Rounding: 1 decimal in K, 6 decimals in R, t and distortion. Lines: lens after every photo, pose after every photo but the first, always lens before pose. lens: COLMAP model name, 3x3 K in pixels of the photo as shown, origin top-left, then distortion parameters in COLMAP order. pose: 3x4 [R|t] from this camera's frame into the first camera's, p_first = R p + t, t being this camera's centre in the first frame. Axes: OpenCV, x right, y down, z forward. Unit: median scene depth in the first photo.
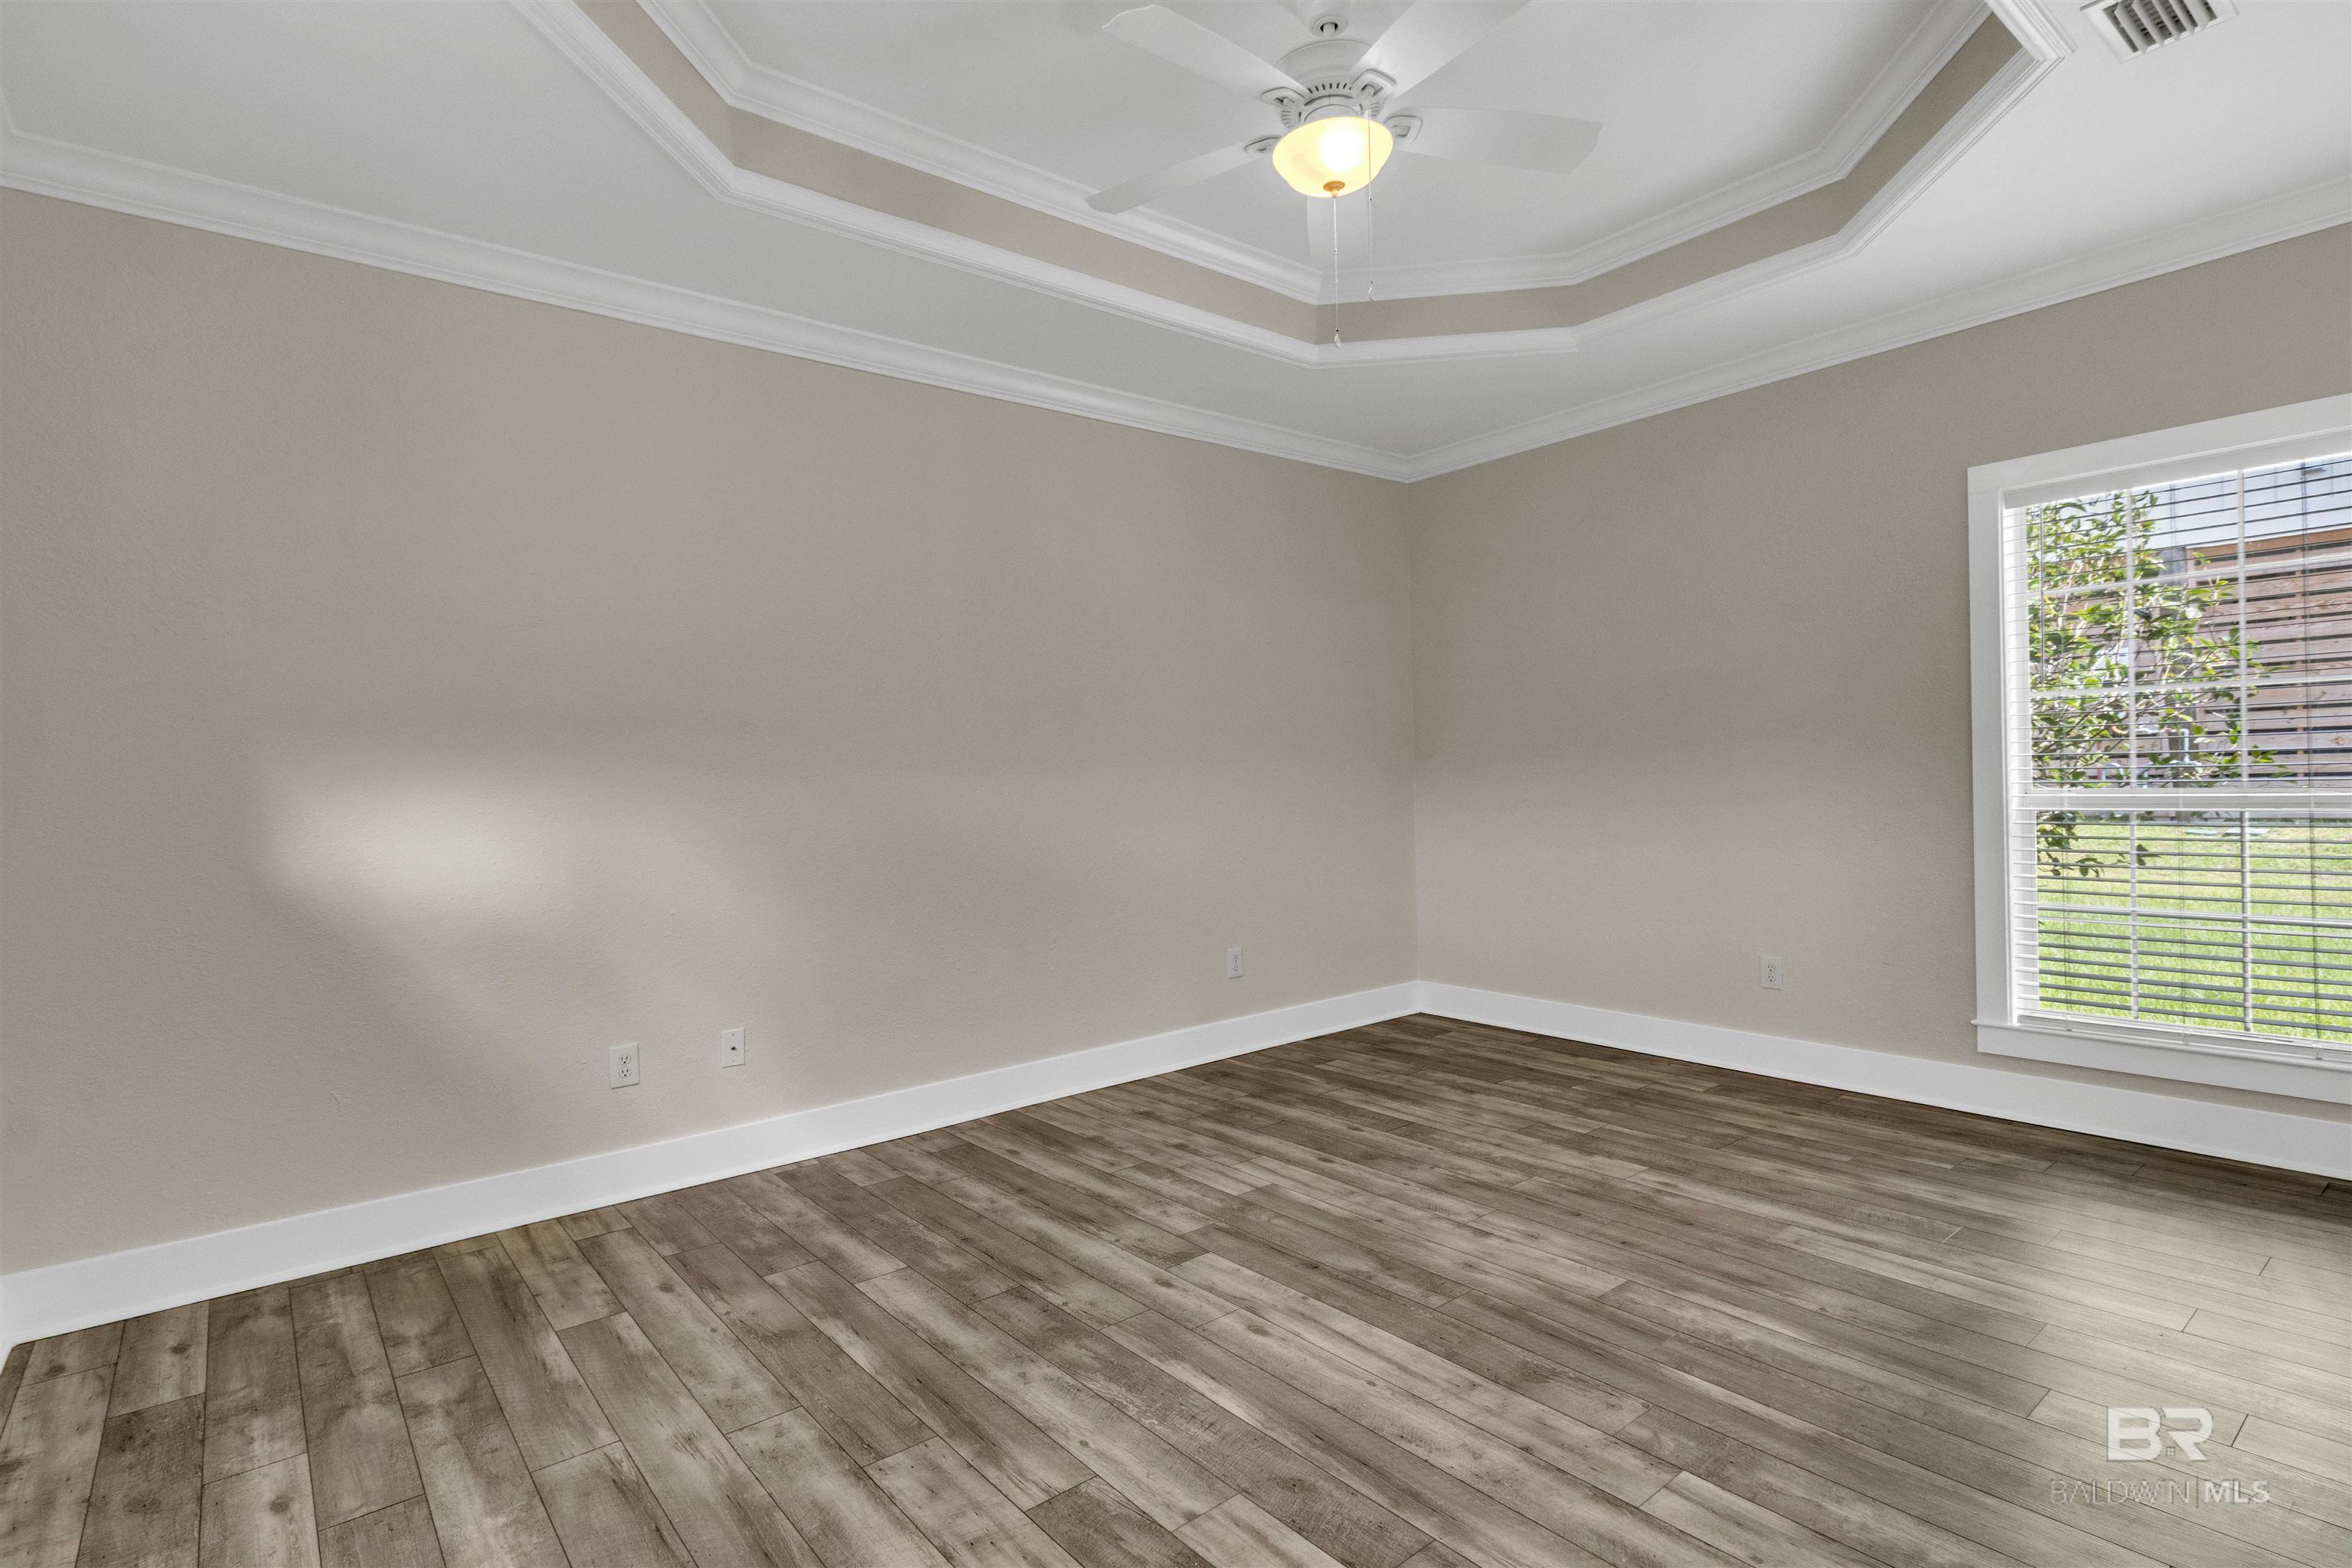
lens RADIAL K [[1132.2, 0, 1149.9], [0, 1132.2, 777.5], [0, 0, 1]] dist [0.000981, 0.000232]
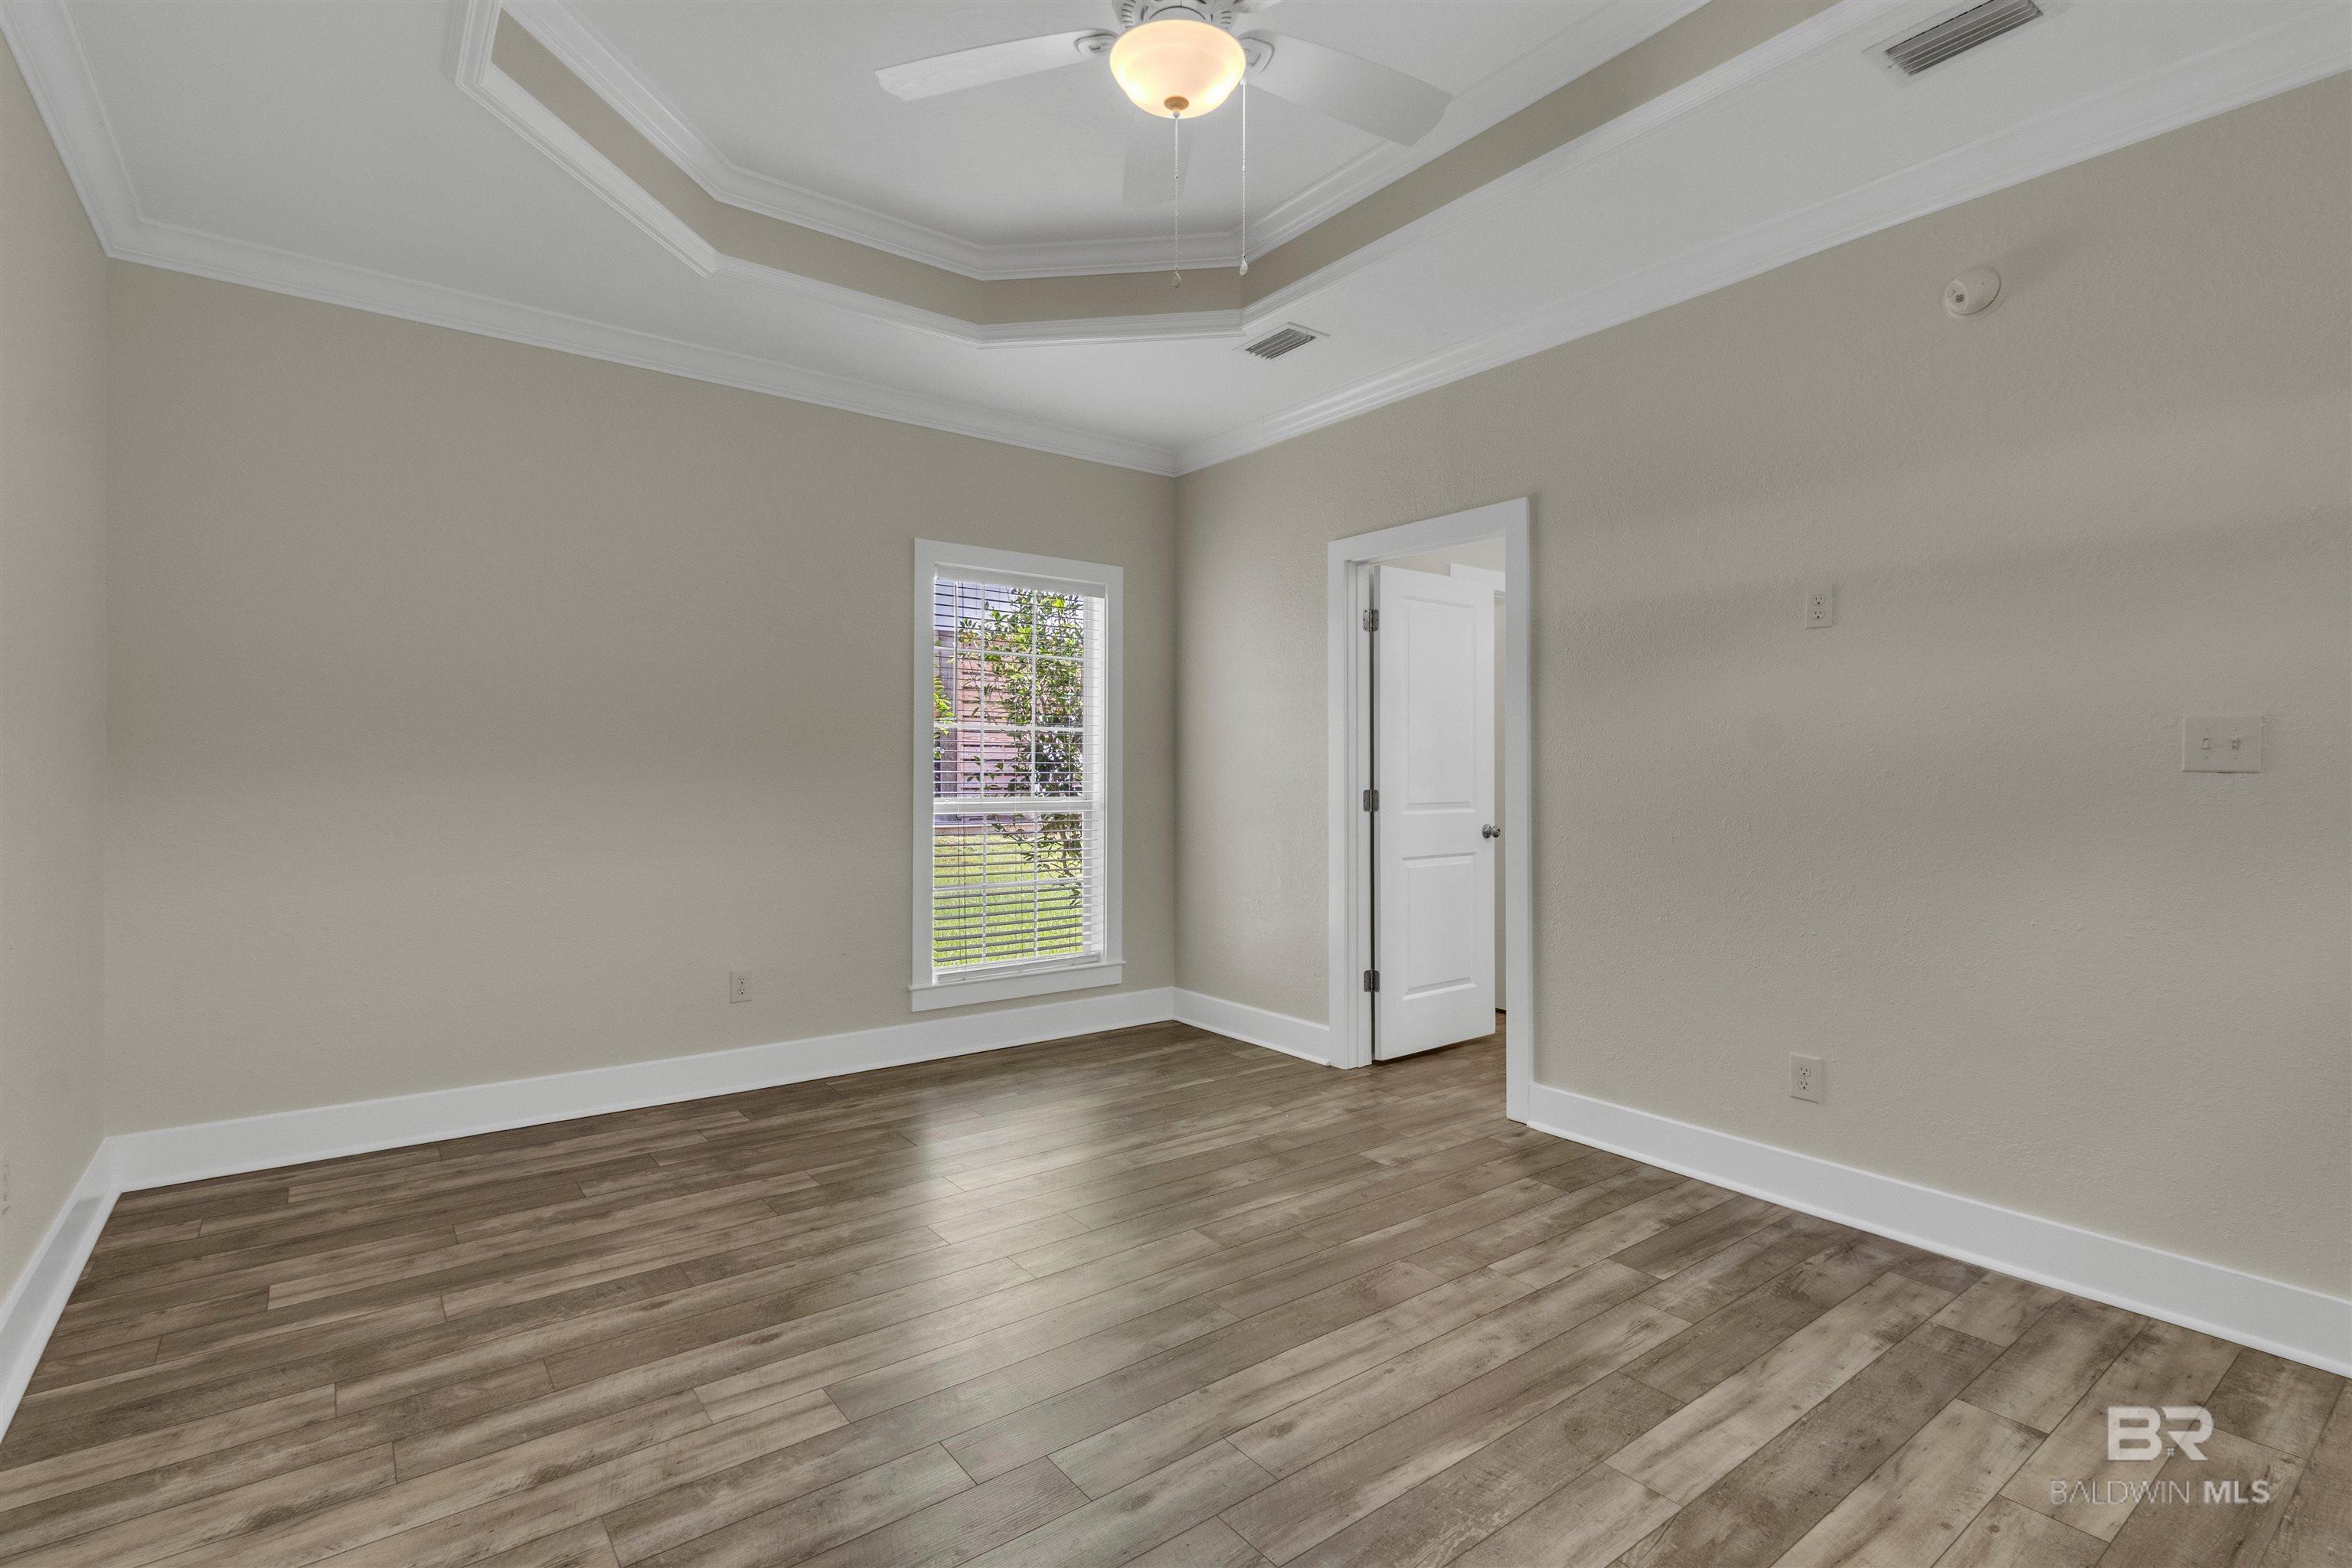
lens RADIAL K [[1119.9, 0, 1193.1], [0, 1119.9, 774.2], [0, 0, 1]] dist [0.001646, 0.000653]
pose [[0.013463, 0.024674, 0.999605, -0.708644], [-0.003449, 0.999691, -0.024630, 0.018868], [-0.999903, -0.003116, 0.013544, 0.993890]]
